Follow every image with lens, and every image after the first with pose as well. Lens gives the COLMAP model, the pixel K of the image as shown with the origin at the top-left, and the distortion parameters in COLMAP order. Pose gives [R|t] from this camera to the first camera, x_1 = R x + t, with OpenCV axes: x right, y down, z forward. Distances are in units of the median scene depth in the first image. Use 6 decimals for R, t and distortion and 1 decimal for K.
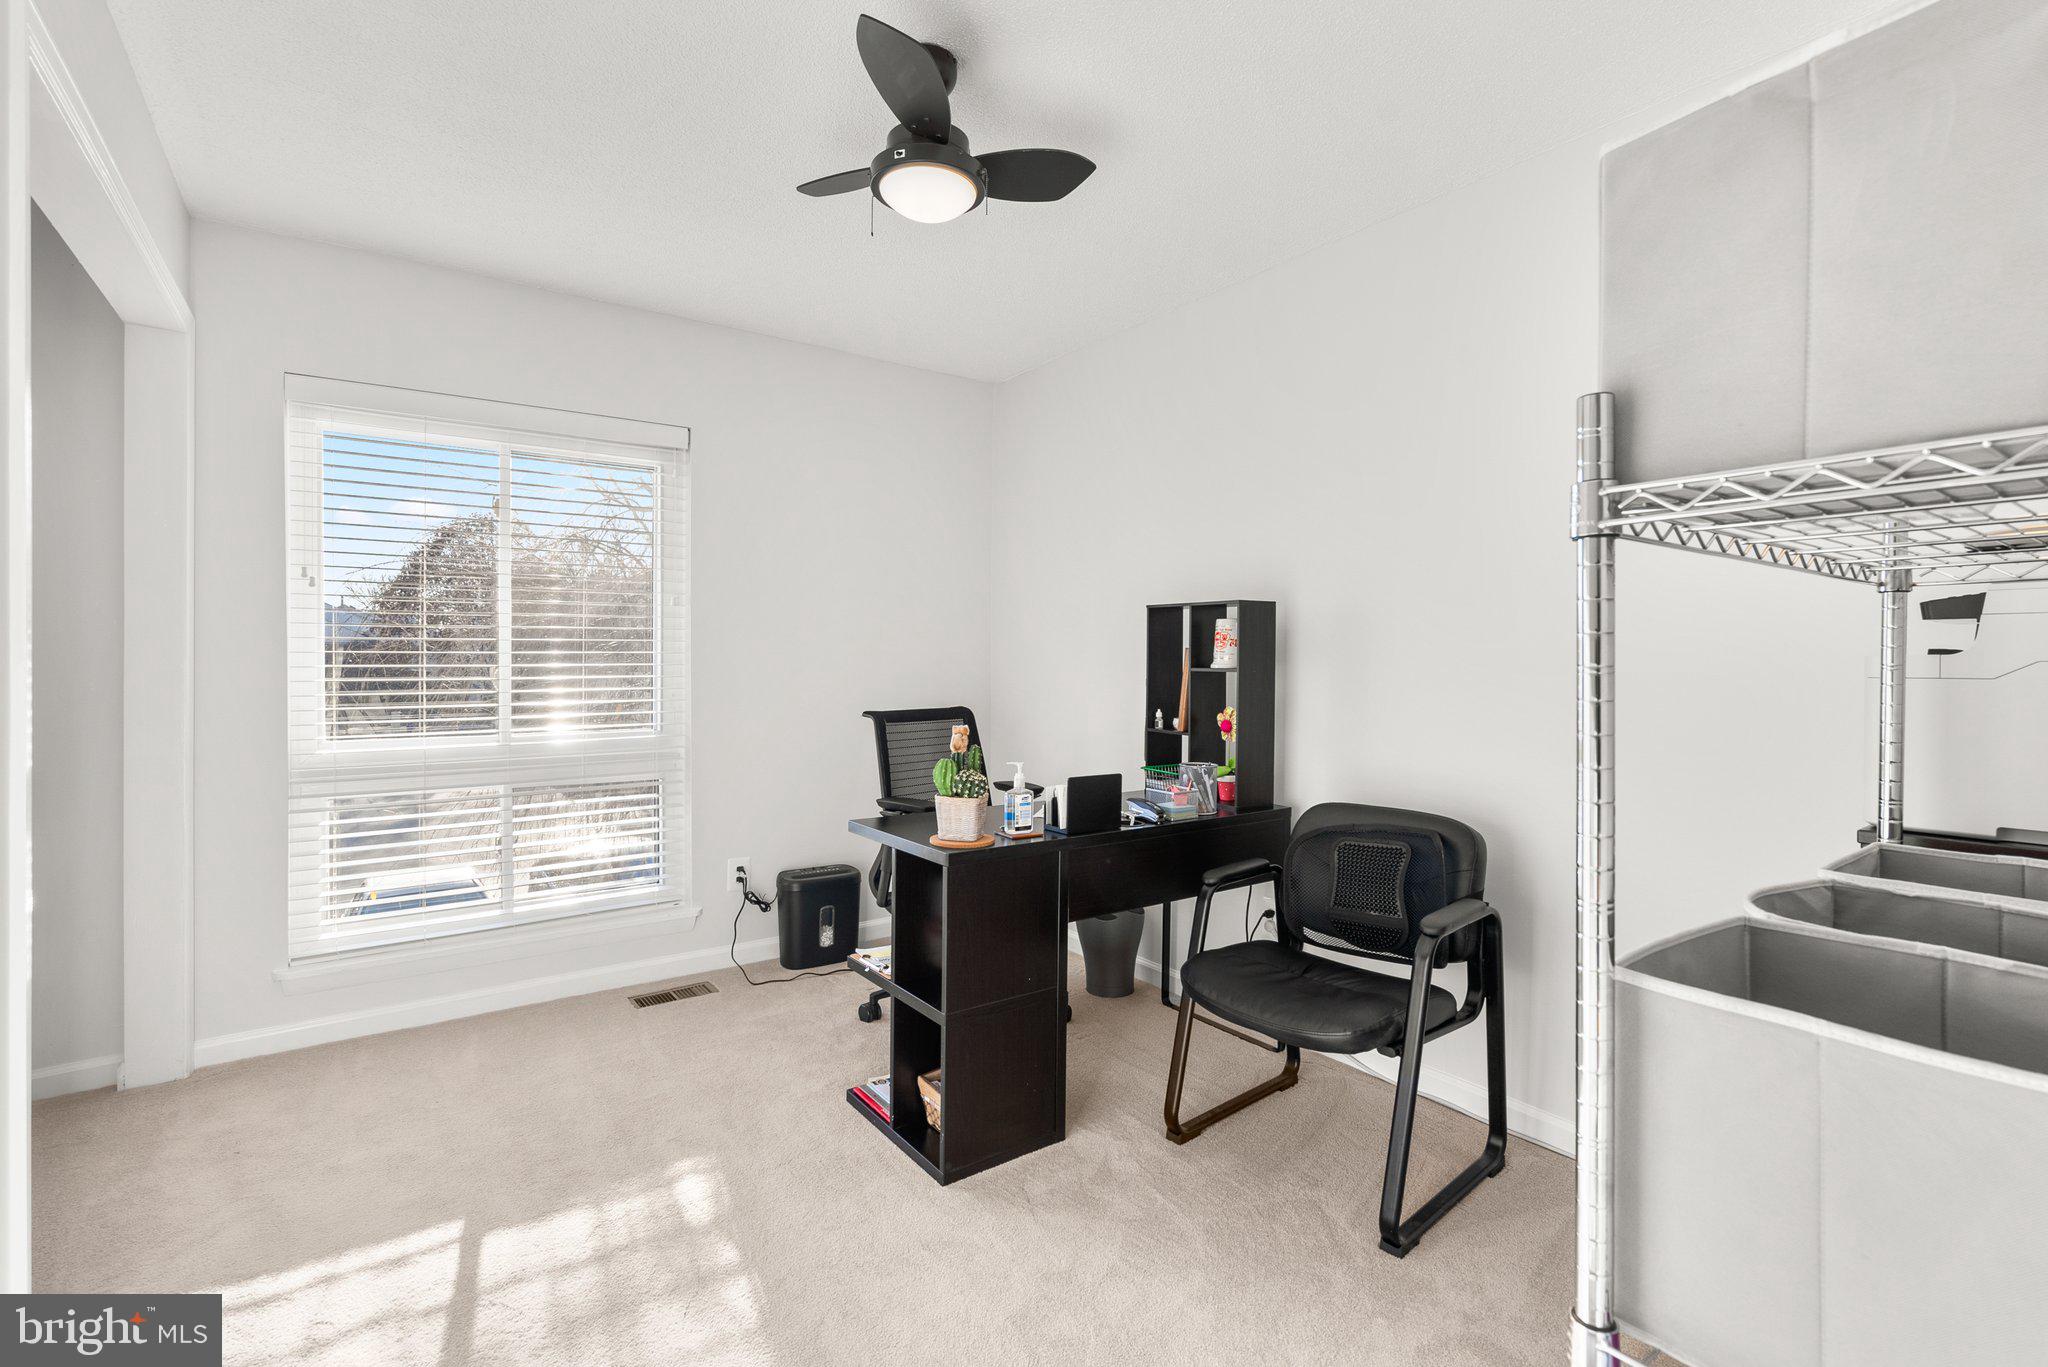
lens RADIAL K [[943.1, 0, 1025.4], [0, 943.1, 670.0], [0, 0, 1]] dist [0.001480, 0.000389]
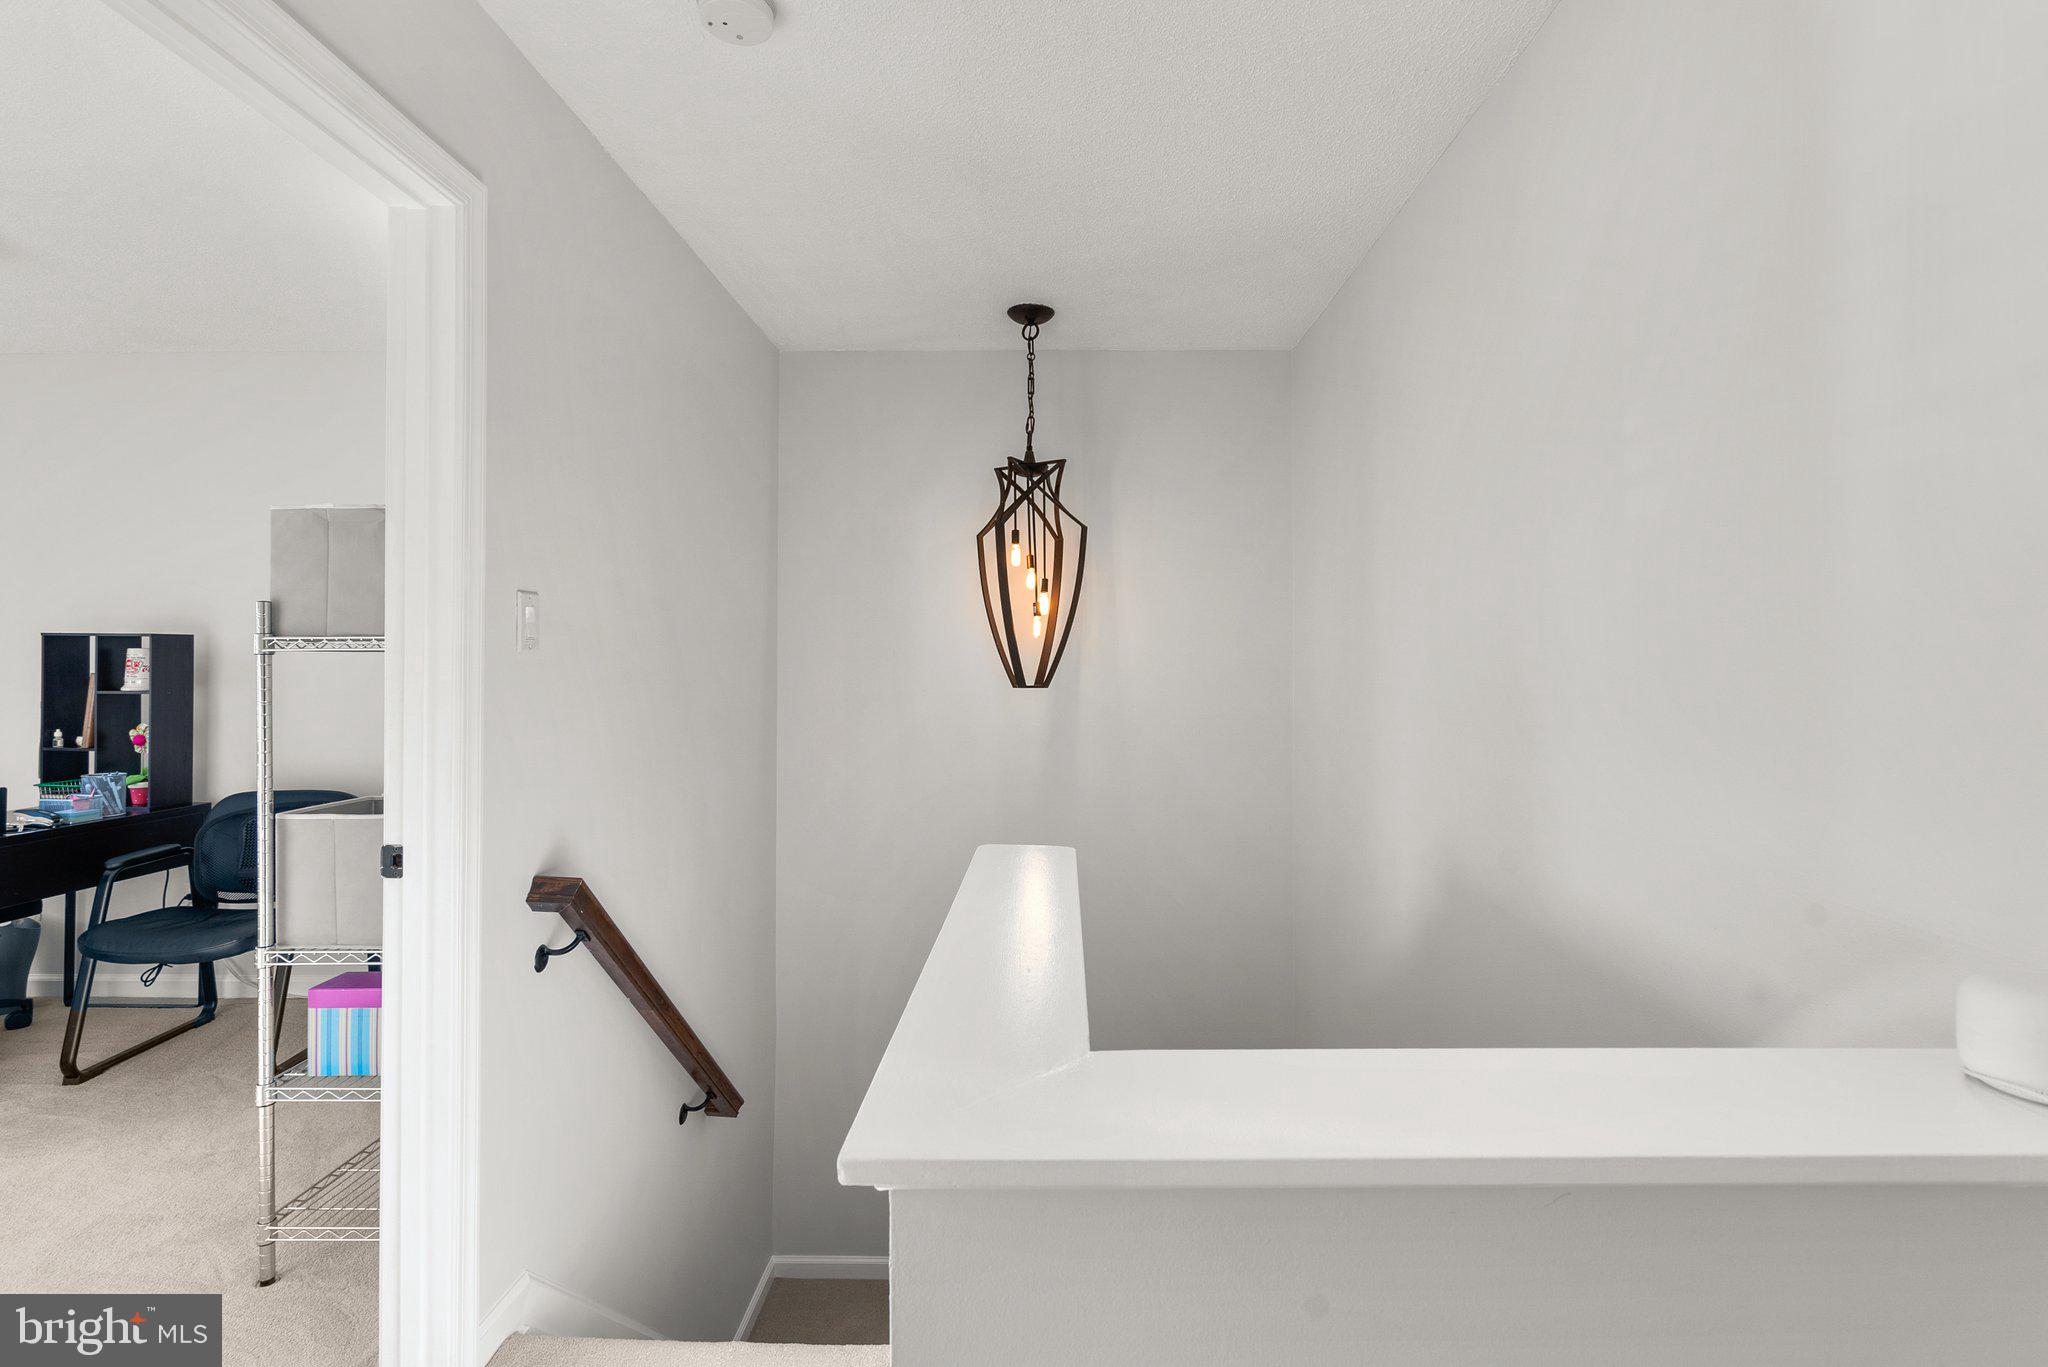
lens RADIAL K [[943.1, 0, 1040.3], [0, 943.1, 661.5], [0, 0, 1]] dist [0.001480, 0.000389]
pose [[0.596745, -0.001765, 0.802429, -0.061313], [0.010152, 0.999934, -0.005350, -0.020873], [-0.802367, 0.011339, 0.596723, -0.610775]]
